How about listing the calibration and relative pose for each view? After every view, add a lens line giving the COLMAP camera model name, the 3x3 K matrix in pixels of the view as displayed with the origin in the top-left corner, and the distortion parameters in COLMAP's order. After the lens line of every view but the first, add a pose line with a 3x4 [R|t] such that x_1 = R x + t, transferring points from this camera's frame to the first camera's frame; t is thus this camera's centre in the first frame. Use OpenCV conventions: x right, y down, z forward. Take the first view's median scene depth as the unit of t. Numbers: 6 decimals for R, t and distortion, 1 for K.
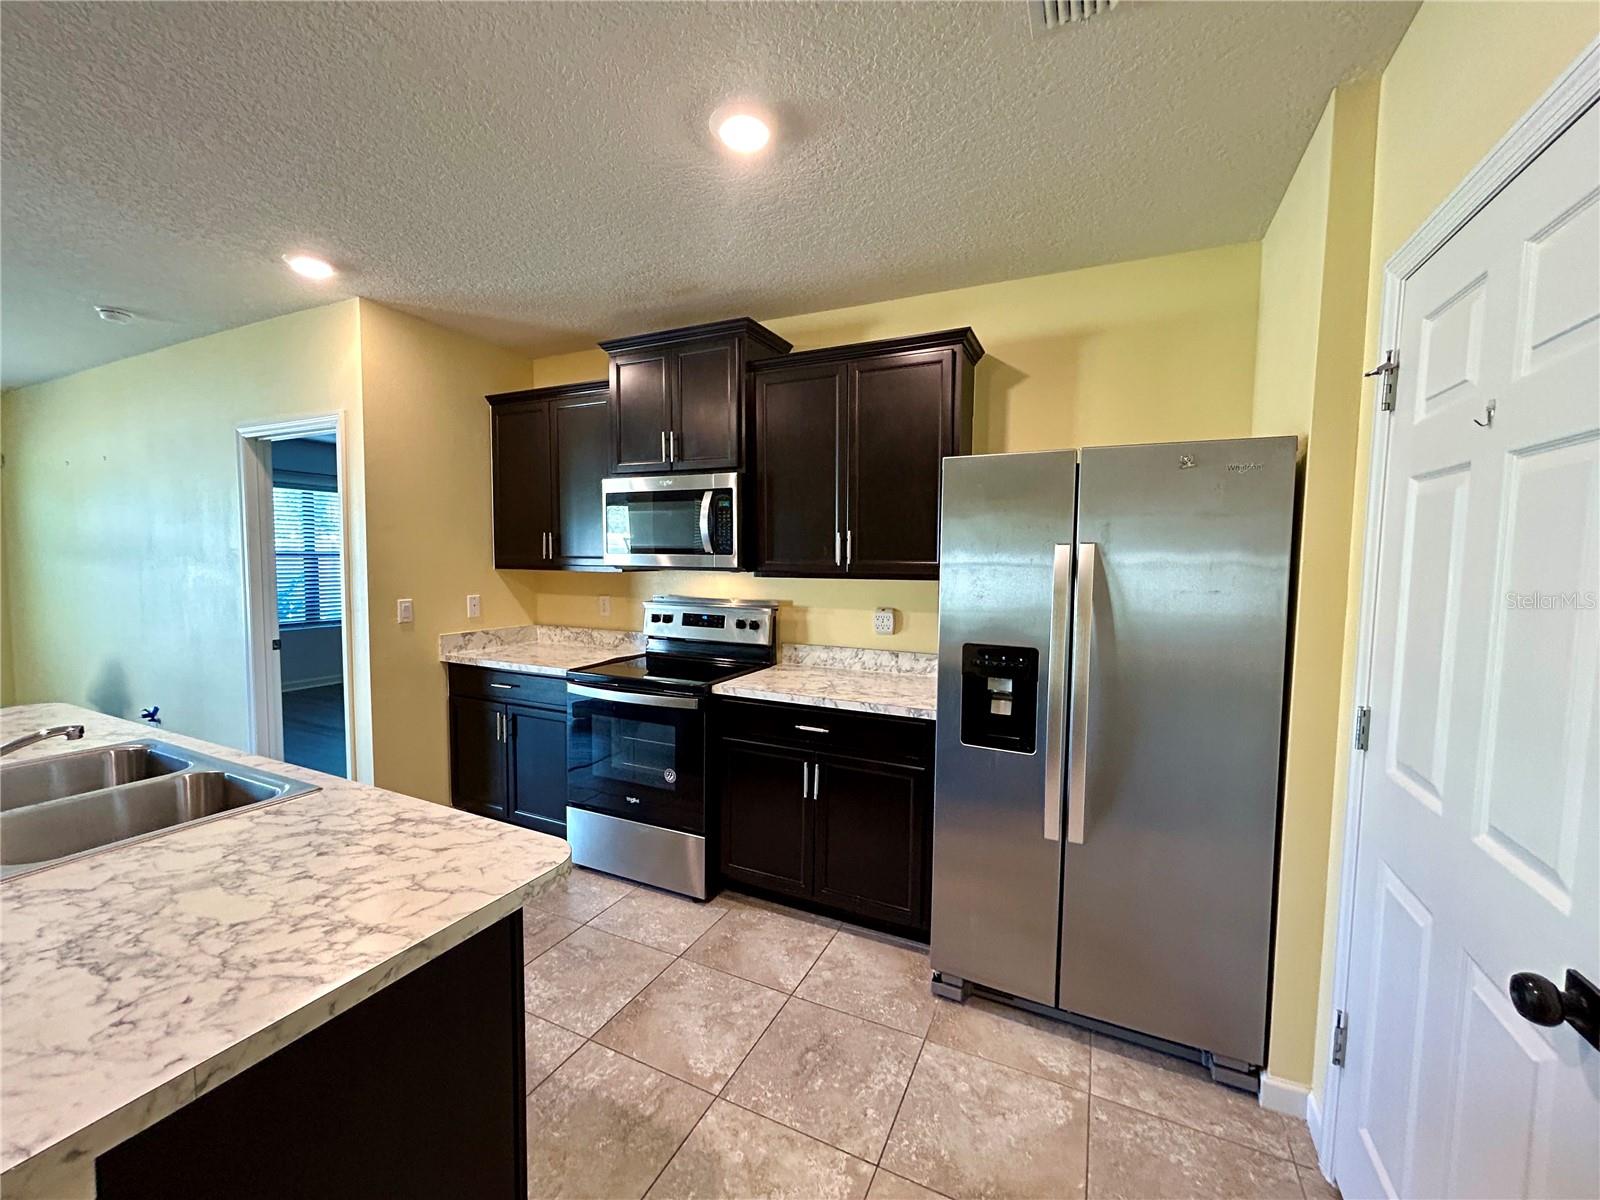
lens RADIAL K [[644.6, 0, 796.8], [0, 644.6, 602.3], [0, 0, 1]] dist [-0.000330, -0.000161]
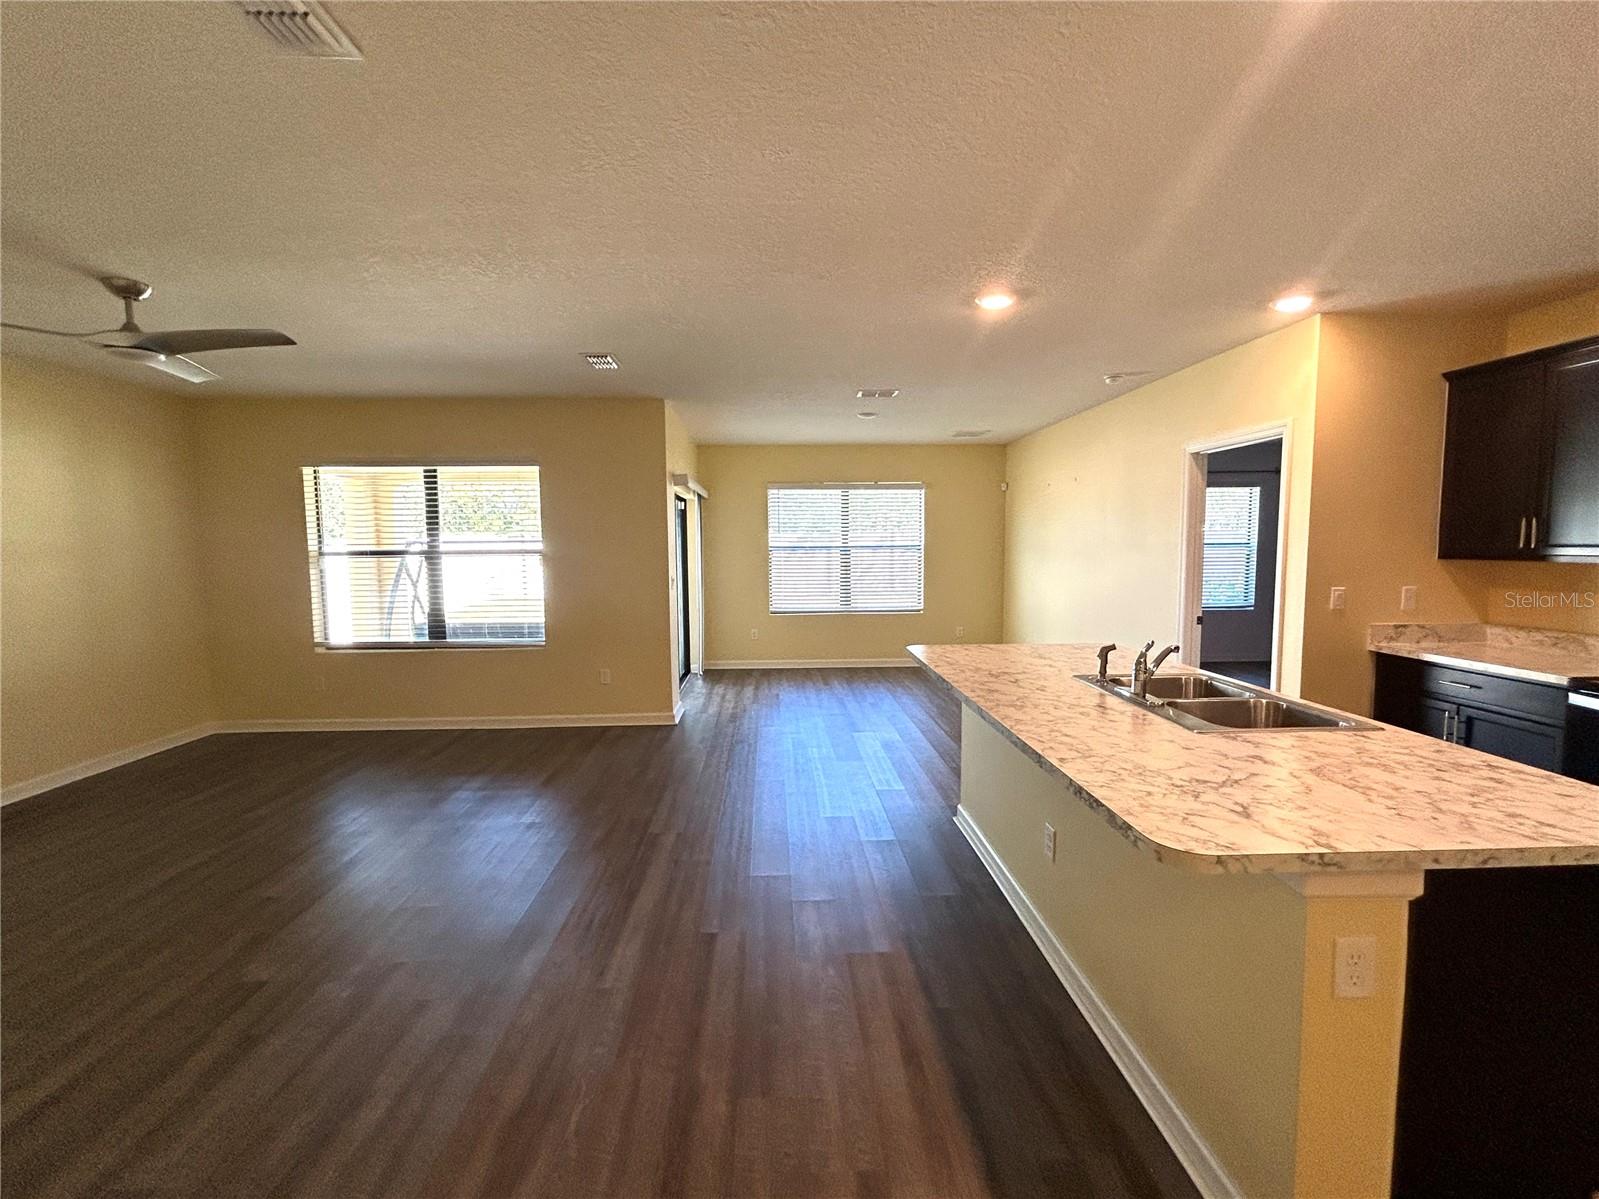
lens RADIAL K [[676.4, 0, 797.8], [0, 676.4, 594.8], [0, 0, 1]] dist [0.000770, -0.000168]
pose [[0.472198, 0.054280, -0.879820, -0.132093], [-0.050584, 0.998126, 0.034431, 0.037786], [0.880040, 0.028247, 0.474059, -0.833802]]
